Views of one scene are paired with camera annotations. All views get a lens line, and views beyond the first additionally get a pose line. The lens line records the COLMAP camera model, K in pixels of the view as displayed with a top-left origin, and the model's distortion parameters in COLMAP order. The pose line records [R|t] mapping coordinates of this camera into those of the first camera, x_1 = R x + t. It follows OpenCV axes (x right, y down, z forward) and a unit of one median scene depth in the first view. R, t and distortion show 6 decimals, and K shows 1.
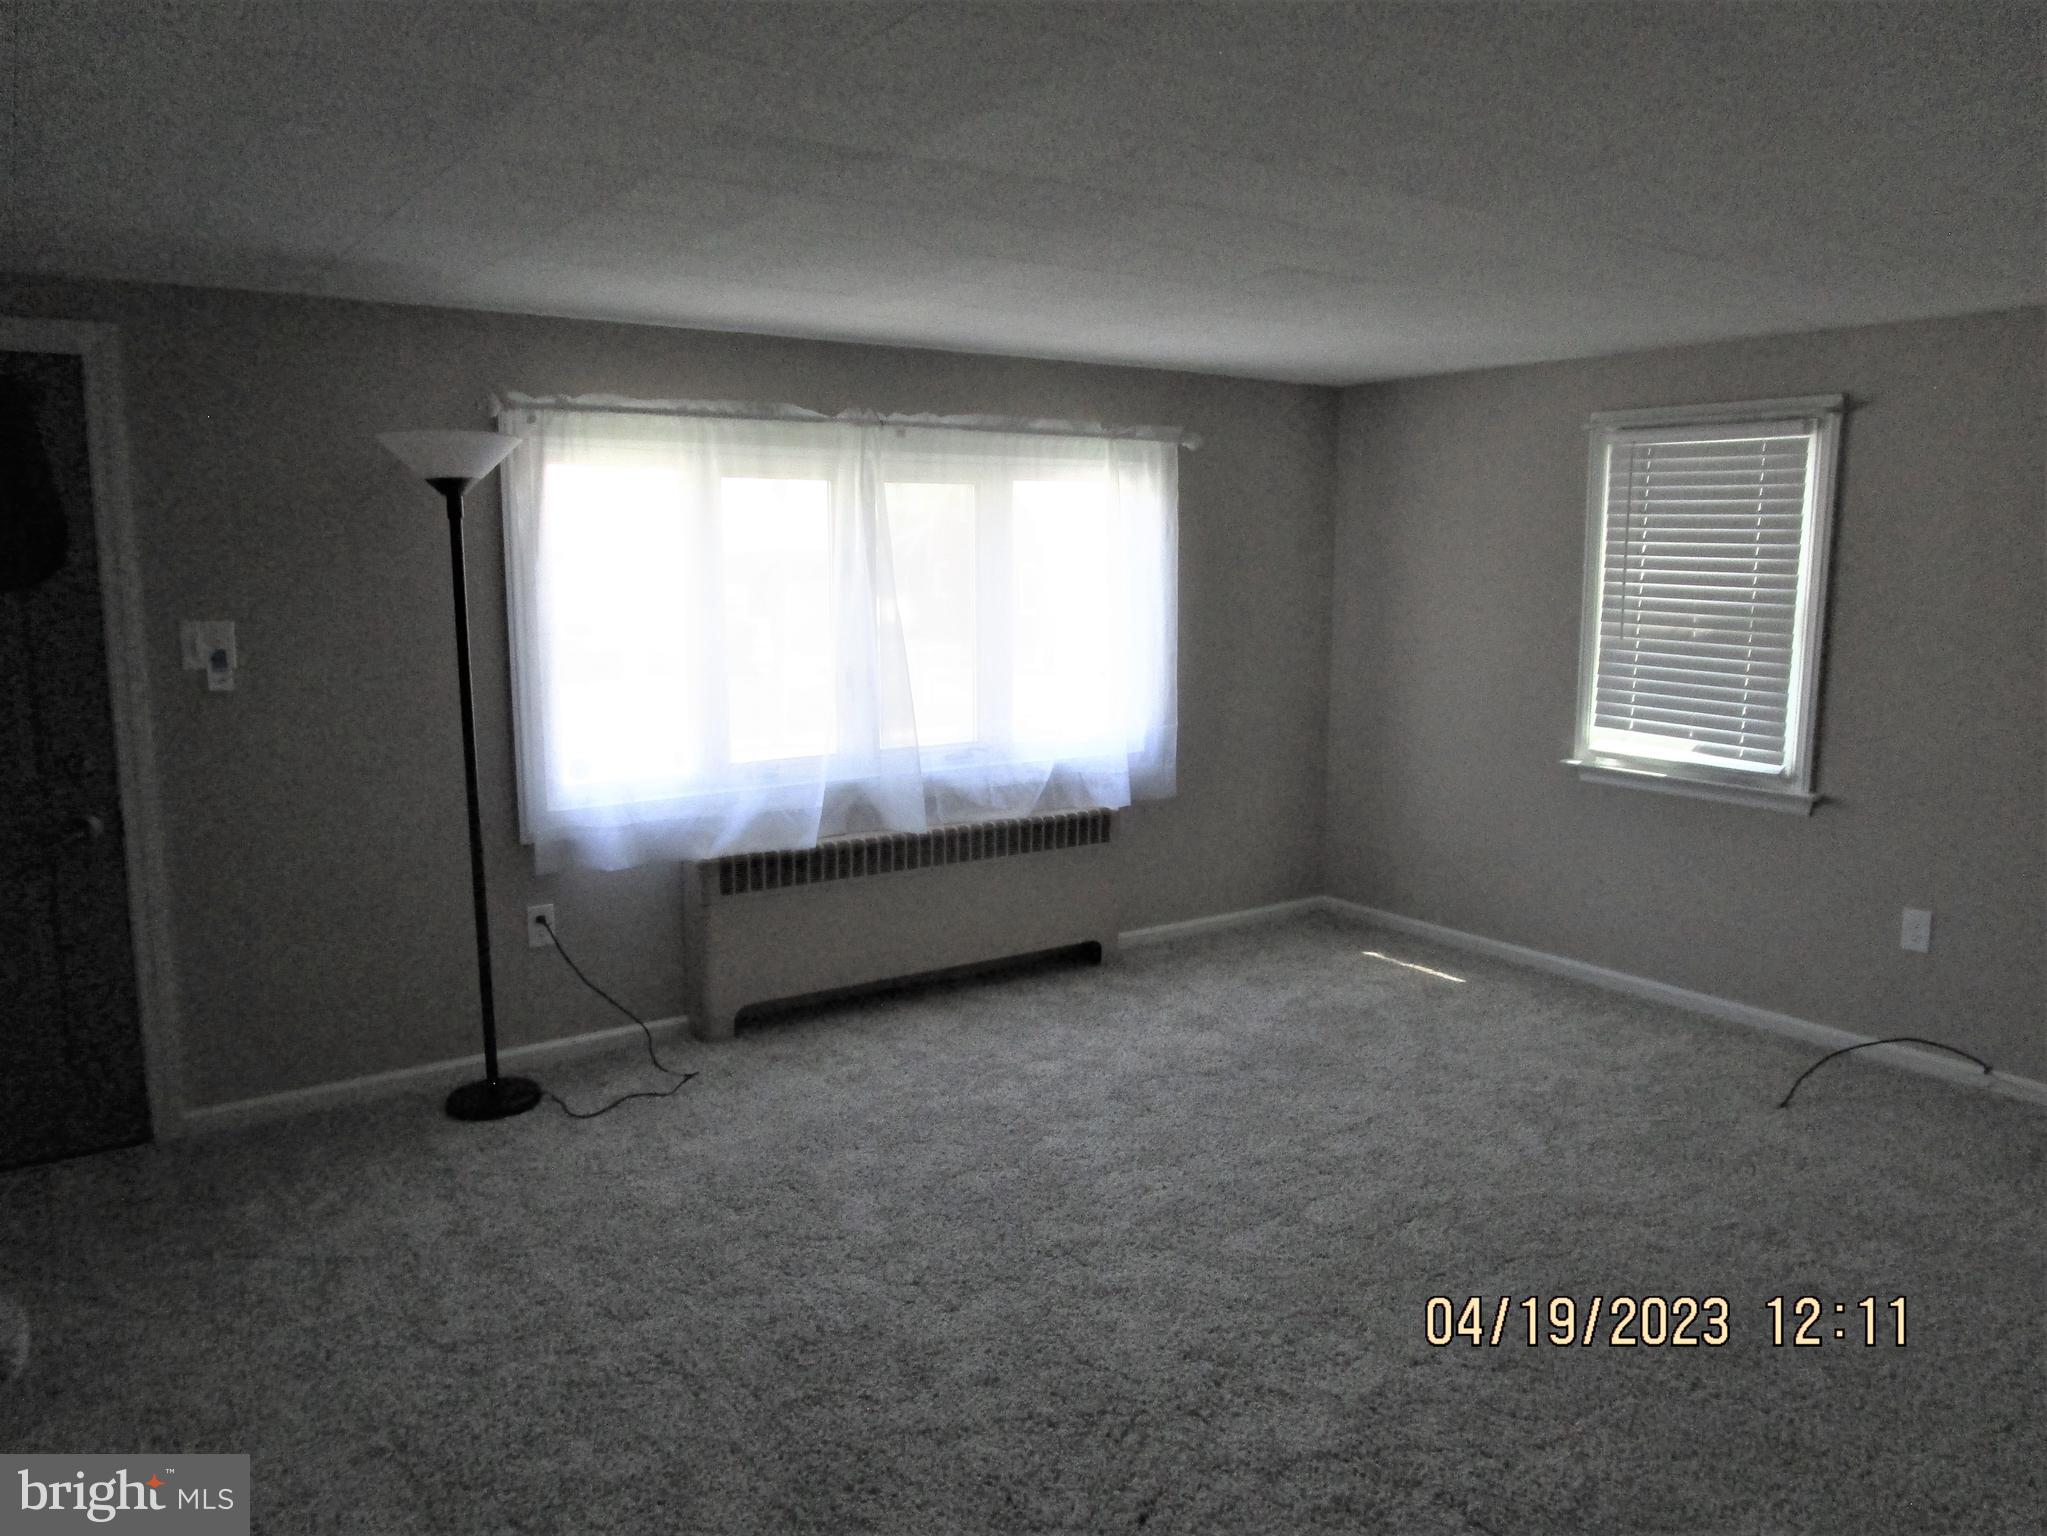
lens RADIAL K [[1496.4, 0, 1018.9], [0, 1496.4, 761.5], [0, 0, 1]] dist [0.013095, -0.003418]
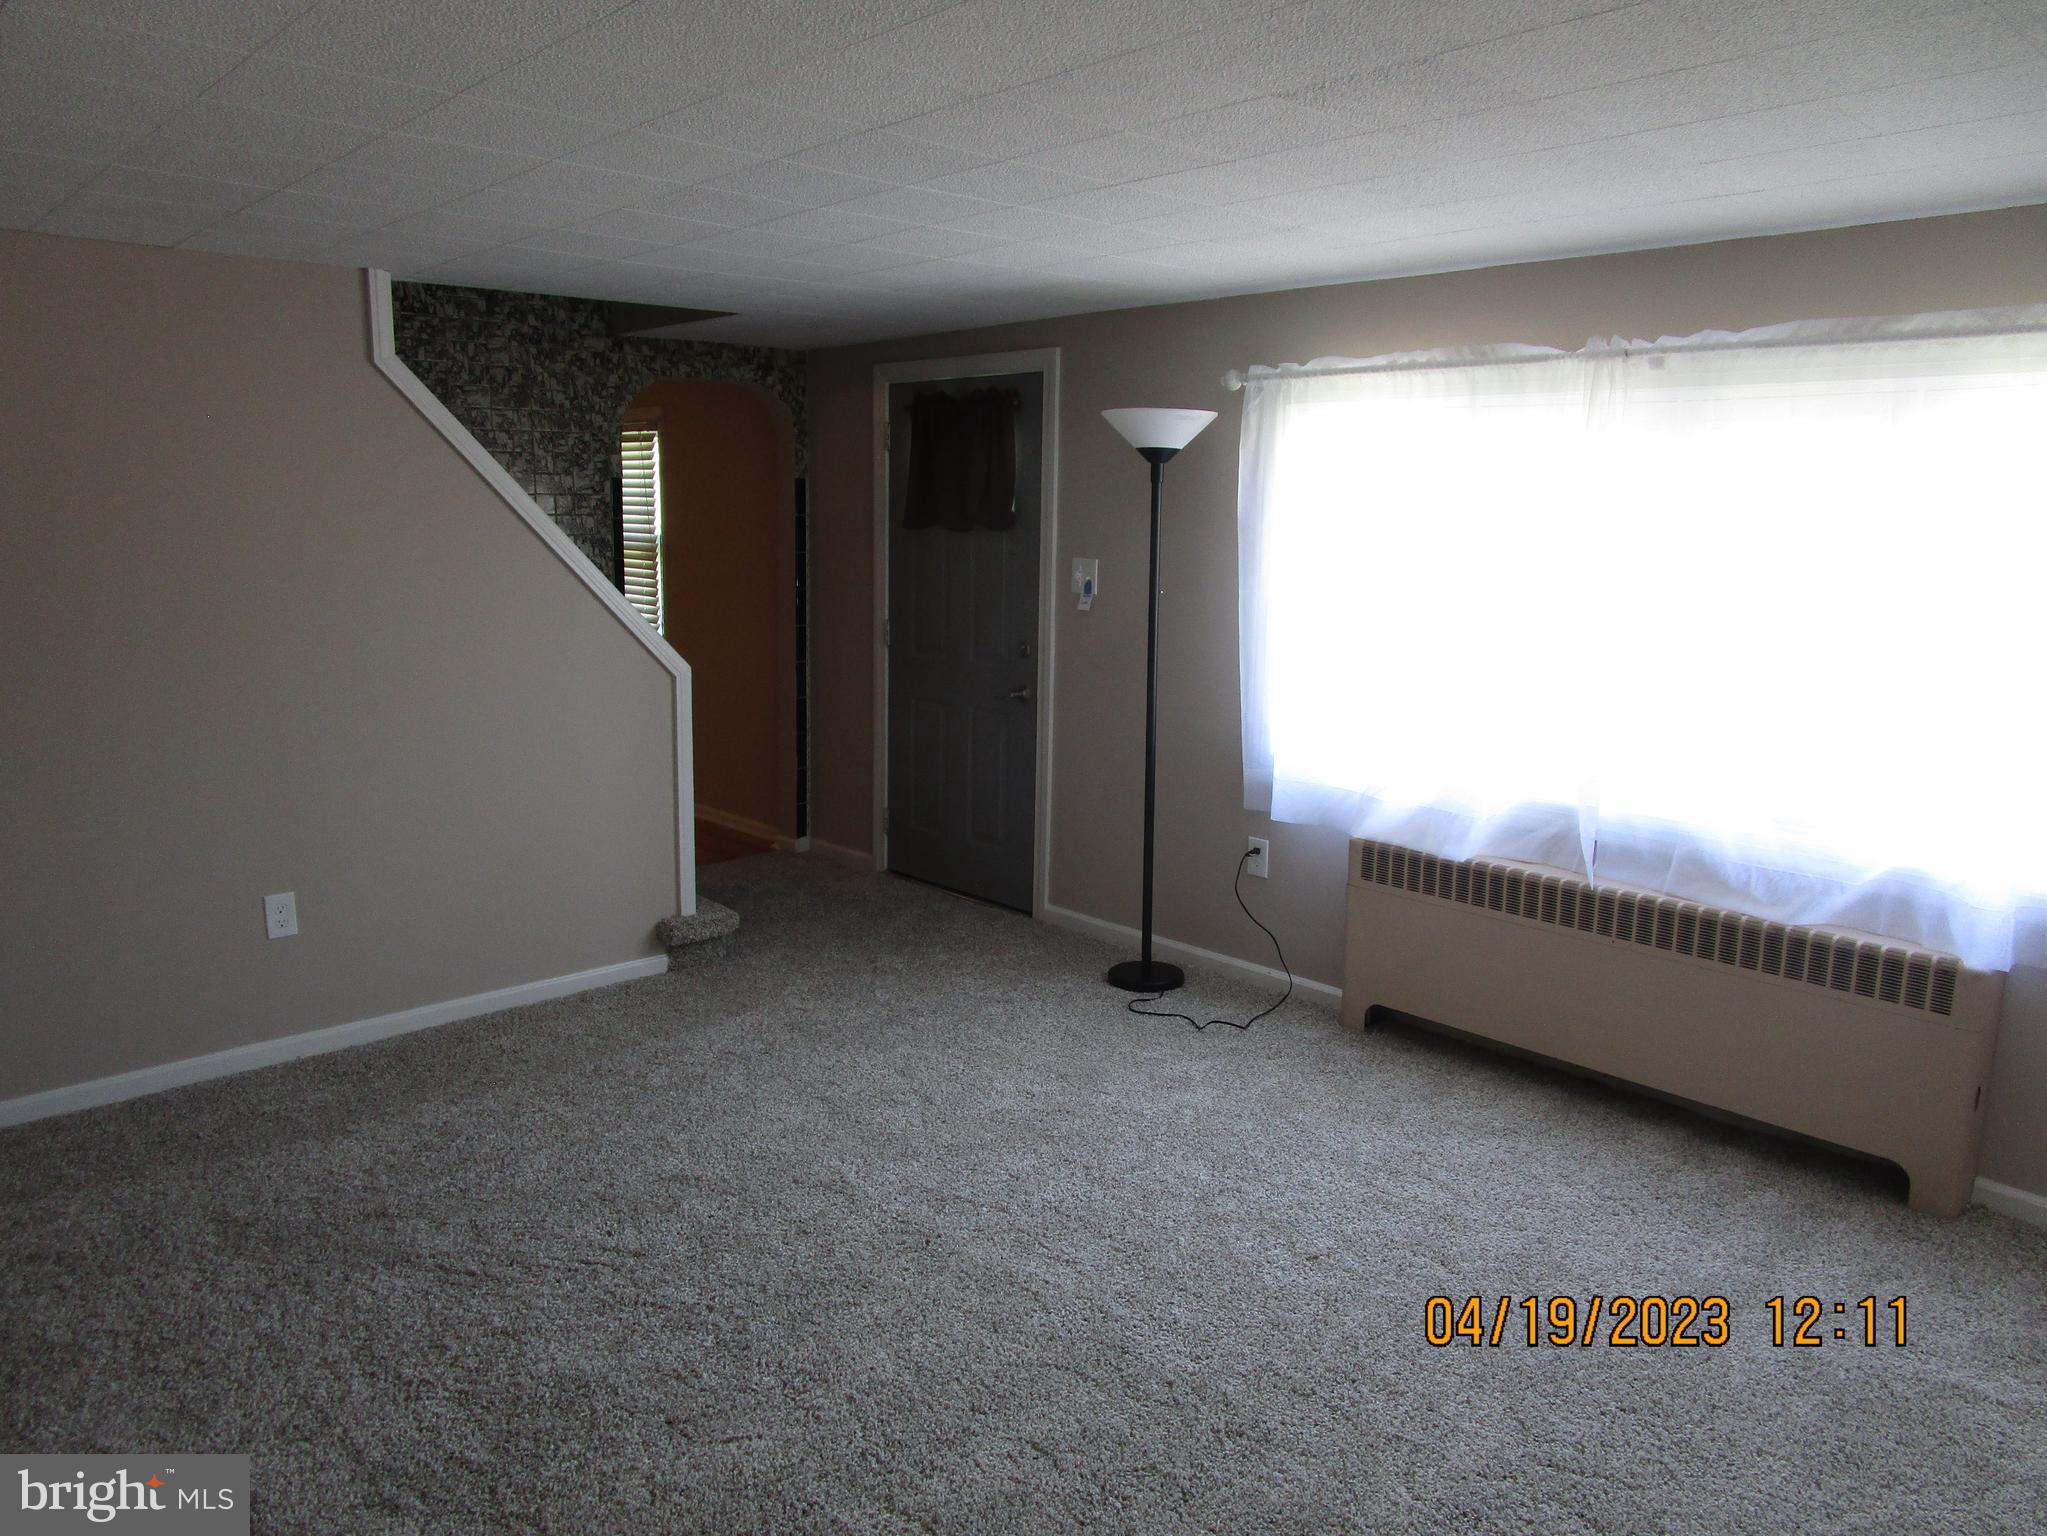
lens RADIAL K [[1496.4, 0, 1019.9], [0, 1496.4, 783.4], [0, 0, 1]] dist [0.013095, -0.003418]
pose [[0.136399, 0.192112, -0.971848, 0.661413], [-0.152698, 0.973370, 0.170982, -0.095993], [0.978815, 0.125078, 0.162102, 0.603355]]
